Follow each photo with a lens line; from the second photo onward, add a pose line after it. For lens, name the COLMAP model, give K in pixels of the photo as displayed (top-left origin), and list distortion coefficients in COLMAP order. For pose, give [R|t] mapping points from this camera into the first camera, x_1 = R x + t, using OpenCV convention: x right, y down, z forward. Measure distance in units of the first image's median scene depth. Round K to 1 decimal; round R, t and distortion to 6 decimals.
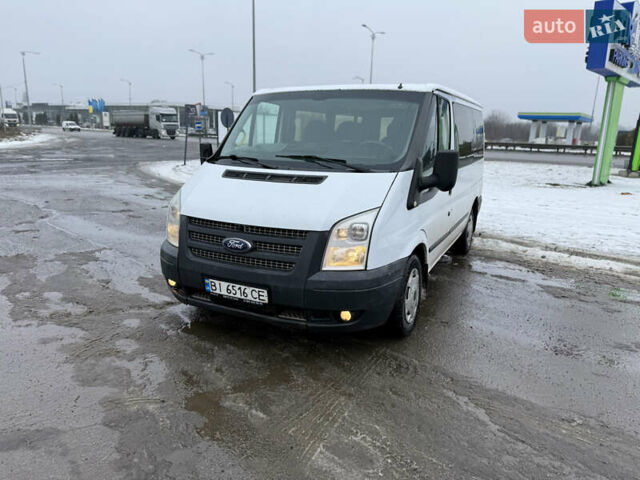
lens RADIAL K [[446.4, 0, 319.3], [0, 446.4, 241.4], [0, 0, 1]] dist [0.117291, -0.157268]
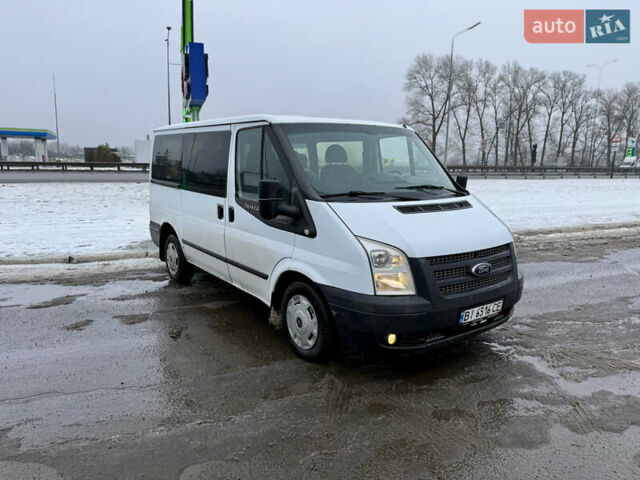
lens RADIAL K [[452.6, 0, 319.0], [0, 452.6, 237.5], [0, 0, 1]] dist [0.054427, -0.063636]
pose [[0.450811, -0.163529, 0.877512, -1.085470], [0.200167, 0.976559, 0.079154, -0.193434], [-0.869887, 0.139965, 0.472977, 0.659490]]
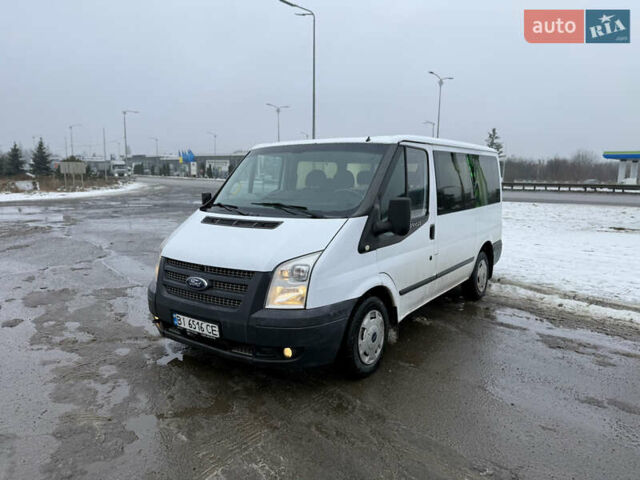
lens RADIAL K [[452.6, 0, 319.0], [0, 452.6, 237.5], [0, 0, 1]] dist [0.054427, -0.063636]
pose [[0.985510, 0.005020, -0.169545, 0.249416], [-0.022354, 0.994687, -0.100486, 0.001140], [0.168140, 0.102820, 0.980386, -0.054319]]
